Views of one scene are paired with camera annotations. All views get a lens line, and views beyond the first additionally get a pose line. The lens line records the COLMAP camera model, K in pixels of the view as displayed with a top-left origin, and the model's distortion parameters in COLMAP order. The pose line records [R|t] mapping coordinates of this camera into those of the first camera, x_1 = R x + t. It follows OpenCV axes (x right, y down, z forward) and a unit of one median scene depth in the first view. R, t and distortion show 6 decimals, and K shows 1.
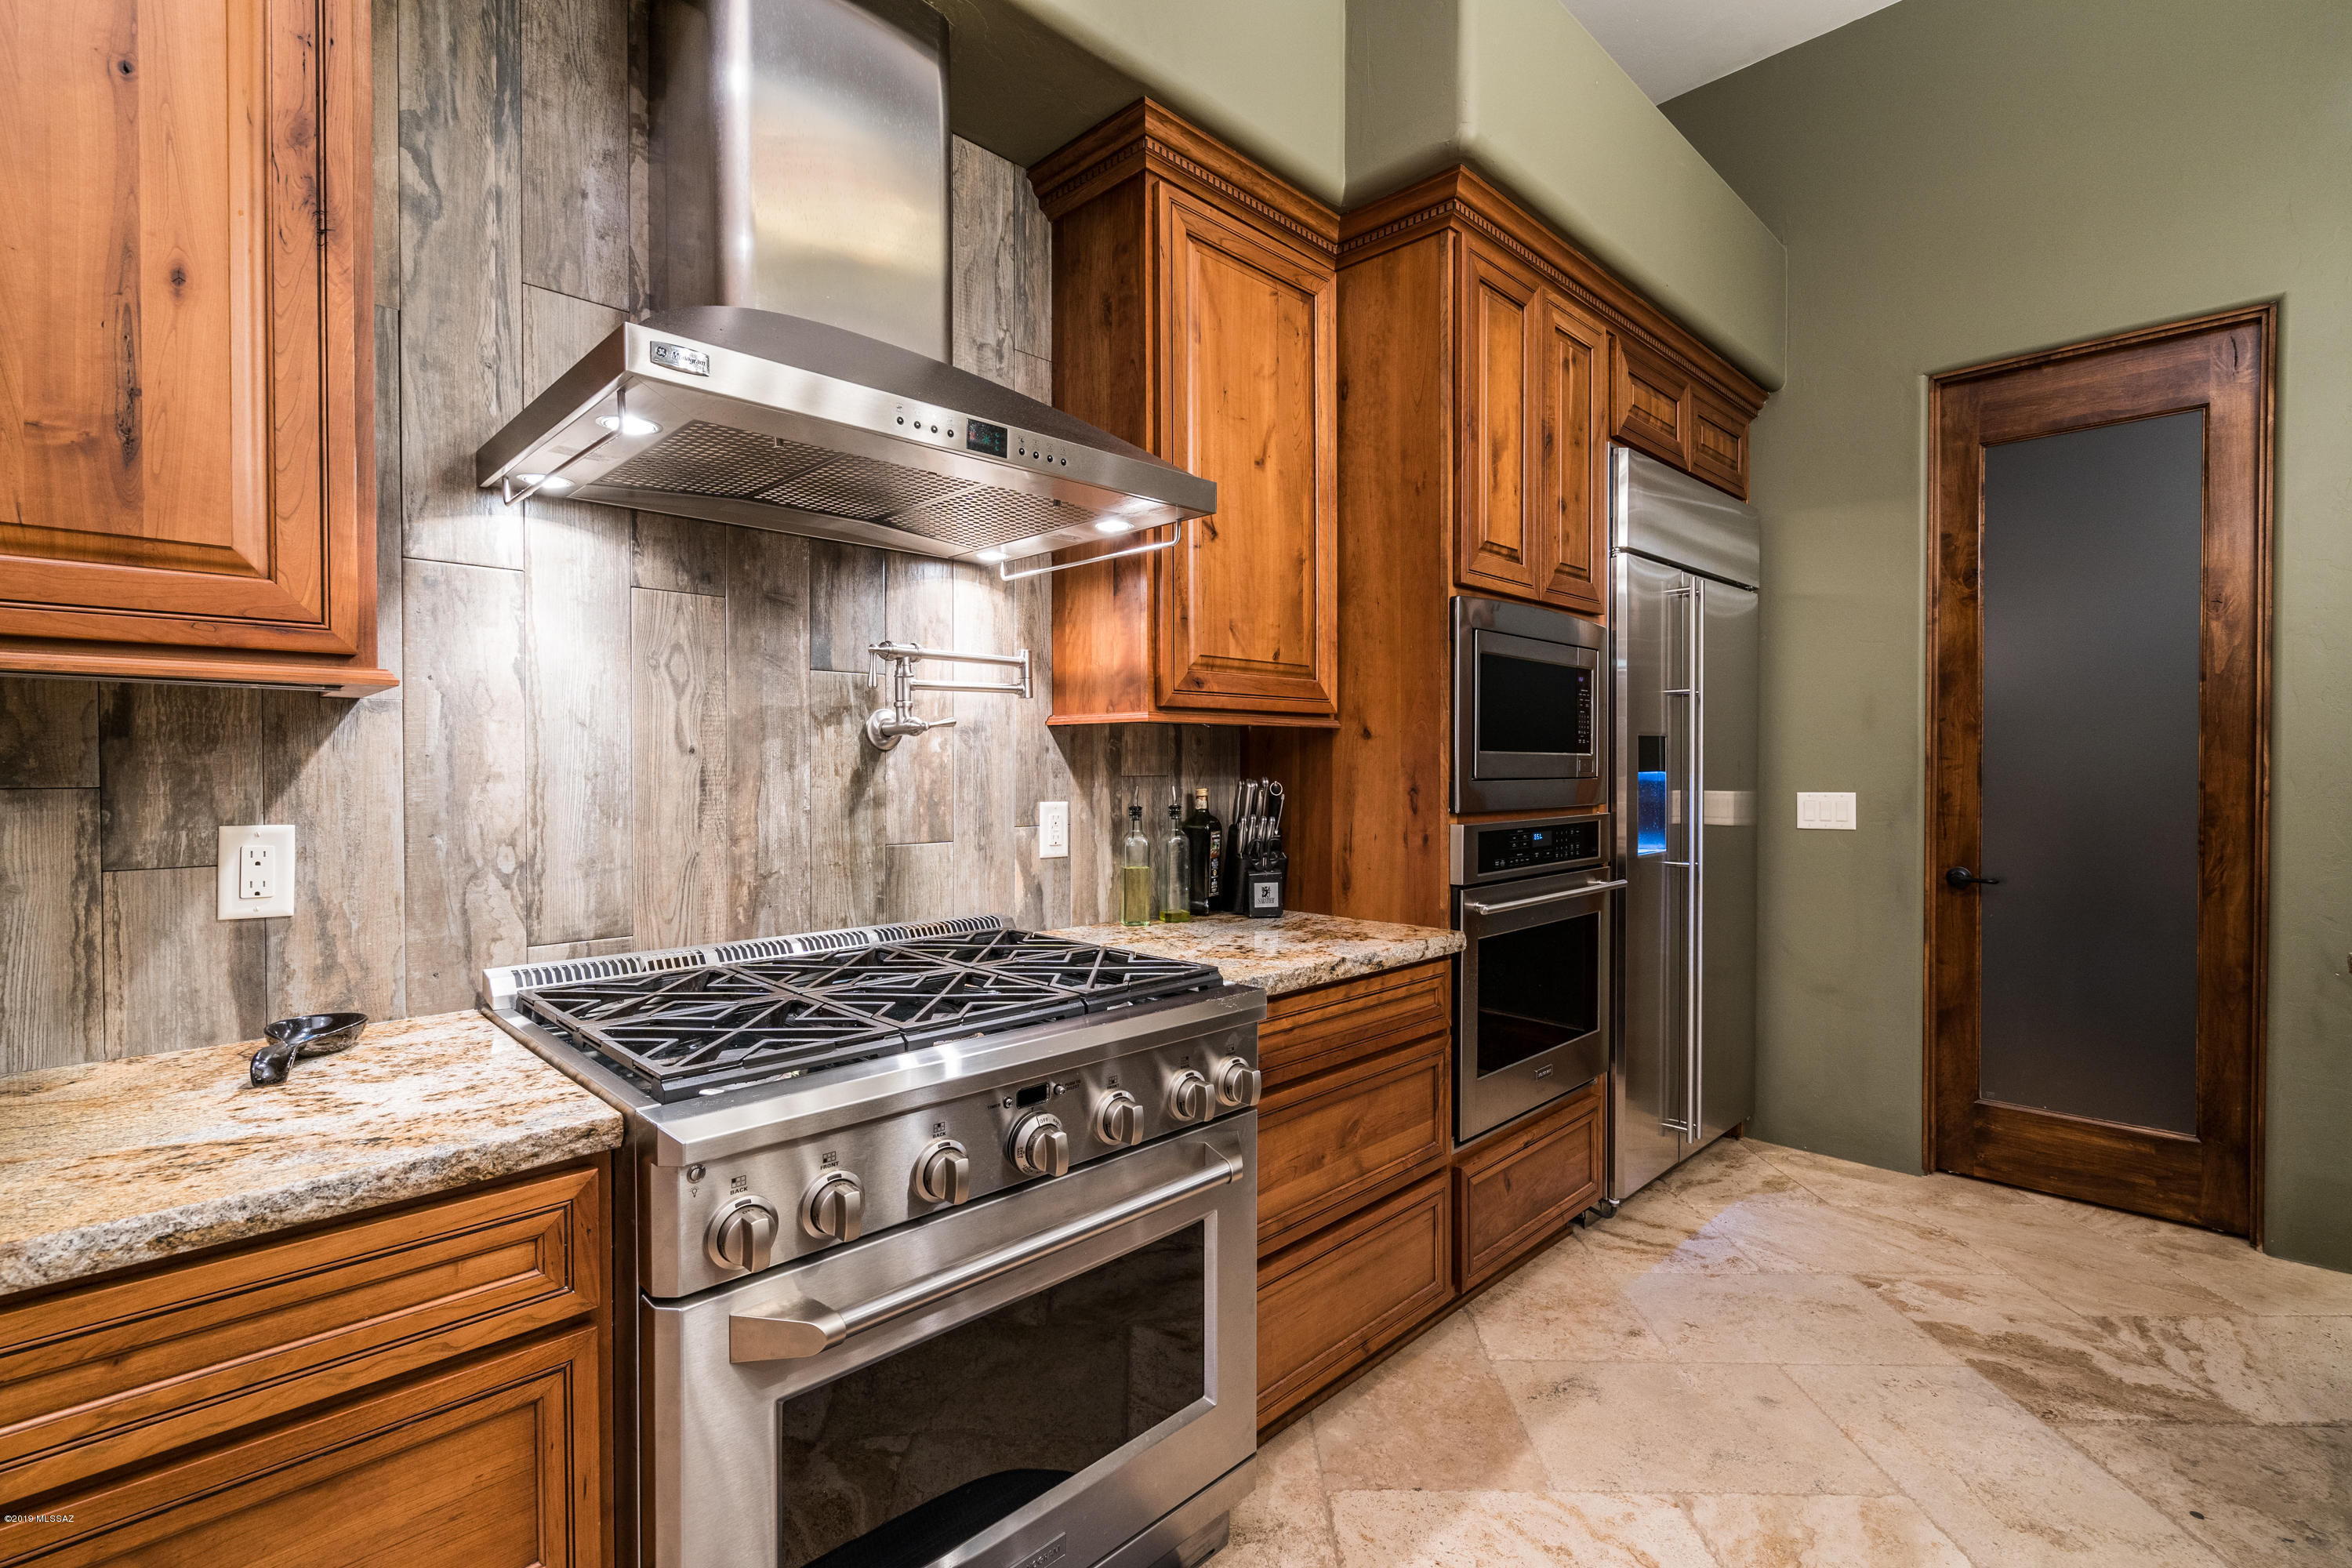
lens RADIAL K [[1089.2, 0, 1168.3], [0, 1089.2, 778.8], [0, 0, 1]] dist [-0.008779, 0.002088]
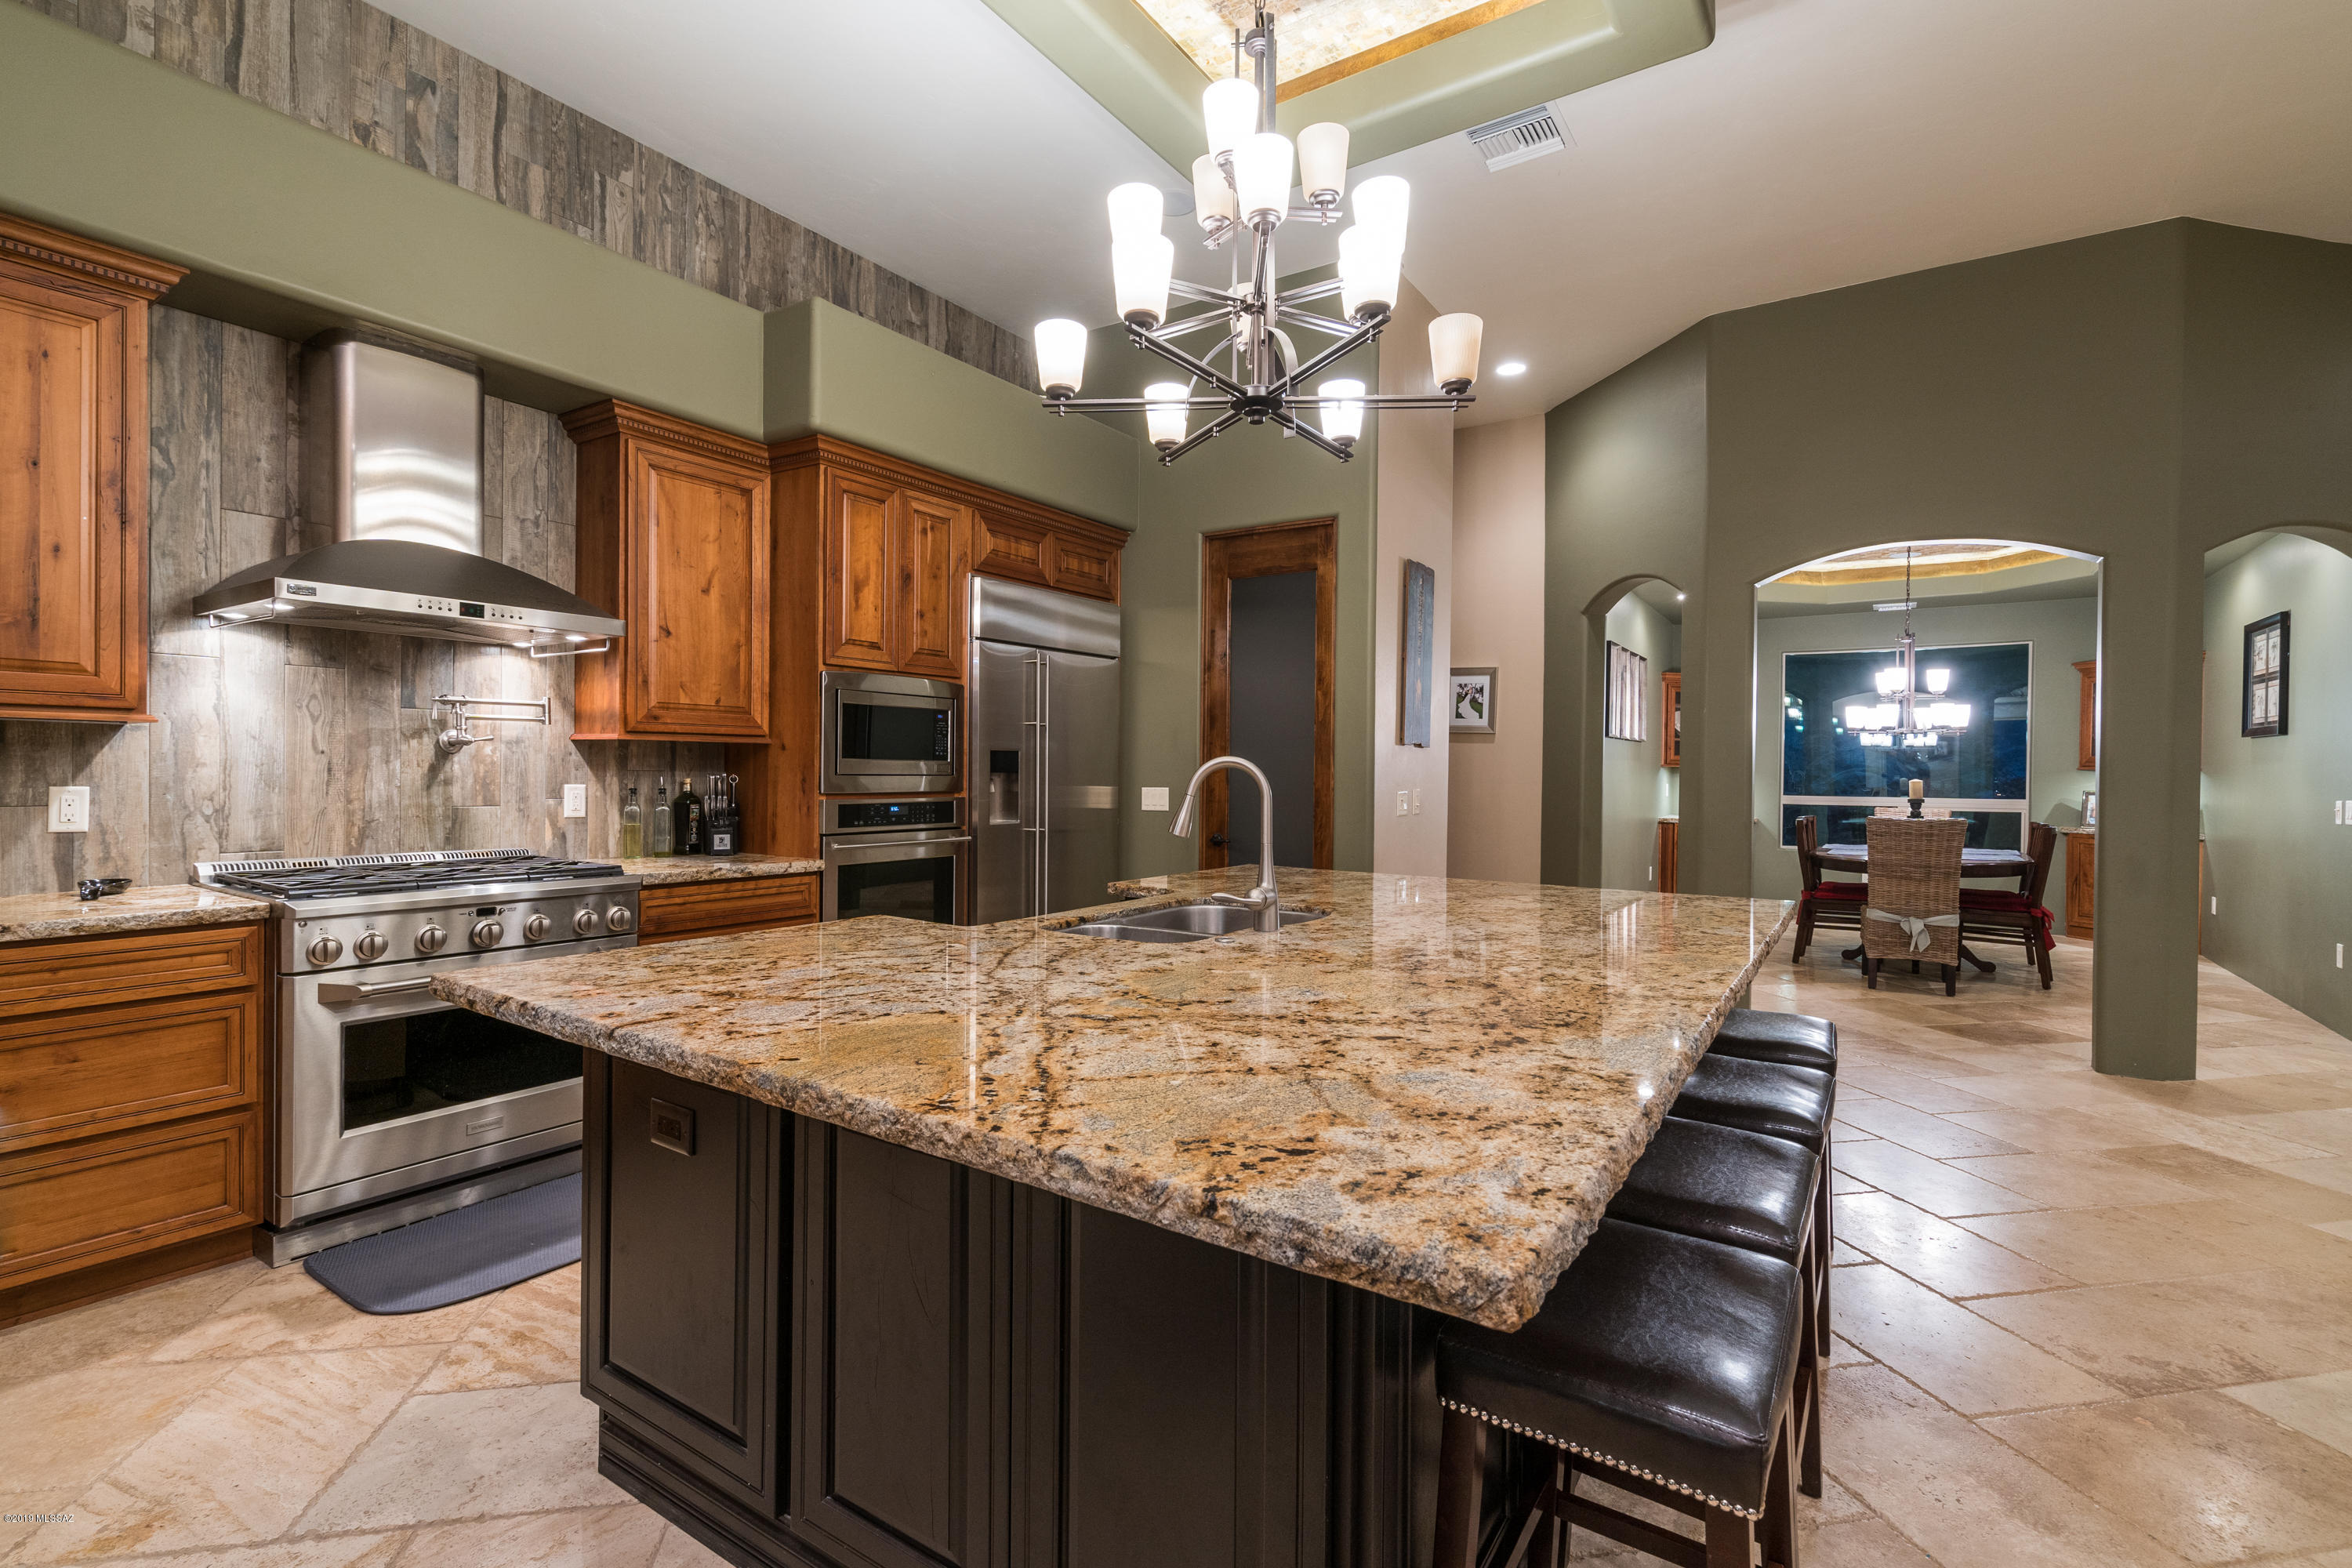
lens RADIAL K [[1089.2, 0, 1183.5], [0, 1089.2, 779.3], [0, 0, 1]] dist [-0.008779, 0.002088]
pose [[0.977762, 0.010676, 0.209448, 0.624069], [-0.010158, 0.999942, -0.003548, 0.012184], [-0.209474, 0.001342, 0.977813, -1.138912]]
